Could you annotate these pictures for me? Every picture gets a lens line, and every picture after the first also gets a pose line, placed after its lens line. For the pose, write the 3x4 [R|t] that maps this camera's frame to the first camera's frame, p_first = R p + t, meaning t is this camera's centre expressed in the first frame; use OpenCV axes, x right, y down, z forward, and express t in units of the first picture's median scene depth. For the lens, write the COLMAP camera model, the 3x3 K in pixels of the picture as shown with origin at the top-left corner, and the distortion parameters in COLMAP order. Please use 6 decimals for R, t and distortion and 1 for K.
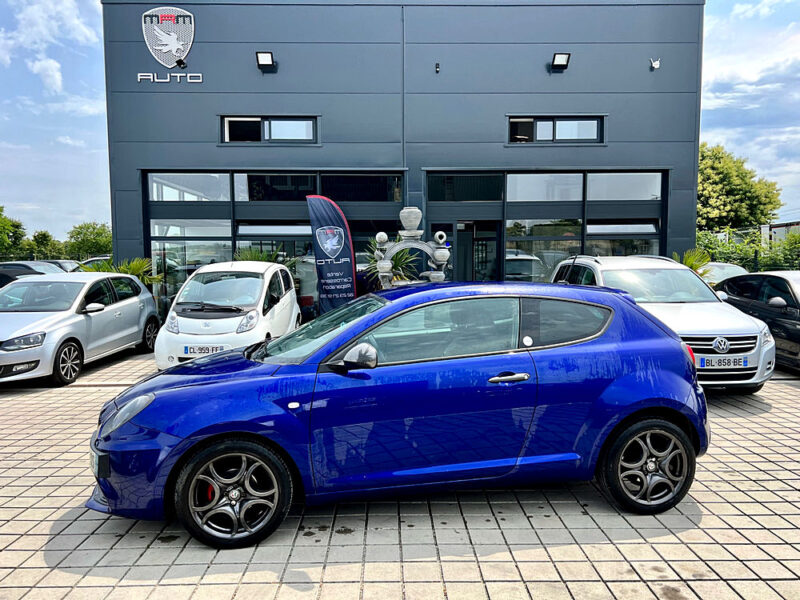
lens RADIAL K [[604.5, 0, 398.5], [0, 604.5, 301.0], [0, 0, 1]] dist [0.031019, -0.008723]
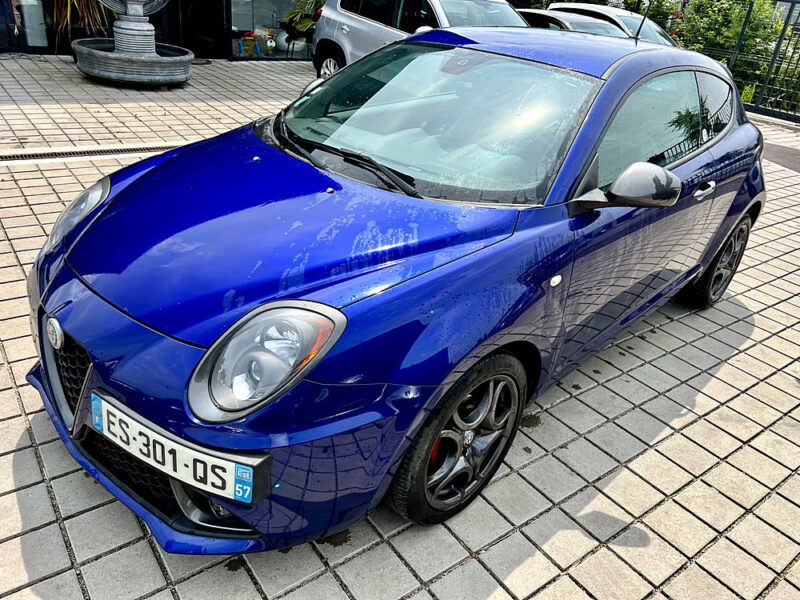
lens RADIAL K [[604.5, 0, 400.8], [0, 604.5, 300.5], [0, 0, 1]] dist [0.031019, -0.008723]
pose [[0.800494, -0.192025, 0.567746, -0.624883], [-0.075349, 0.907524, 0.413185, -0.034077], [-0.594586, -0.373531, 0.711999, 0.677757]]
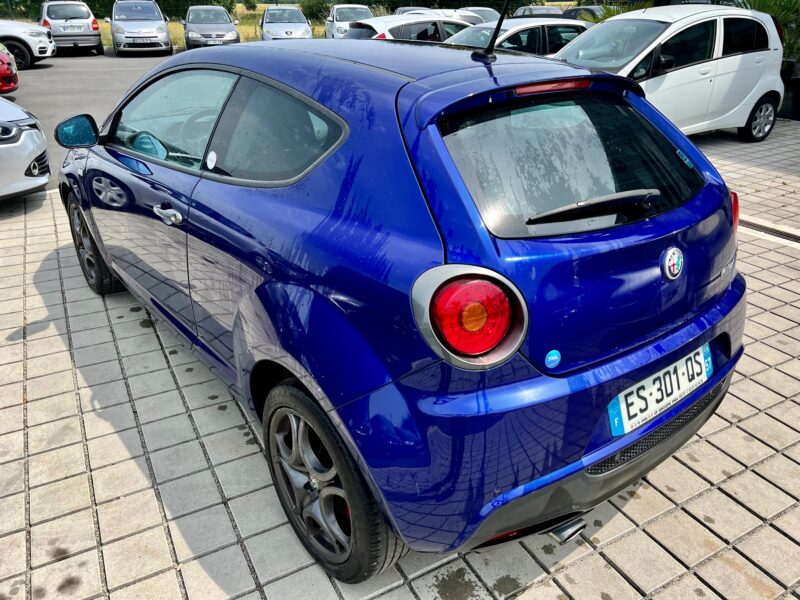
lens RADIAL K [[604.5, 0, 399.3], [0, 604.5, 298.8], [0, 0, 1]] dist [0.031019, -0.008723]
pose [[0.472983, 0.377601, -0.796055, 0.858344], [-0.064708, 0.915956, 0.396028, -0.043456], [0.878692, -0.135803, 0.457666, 0.979263]]
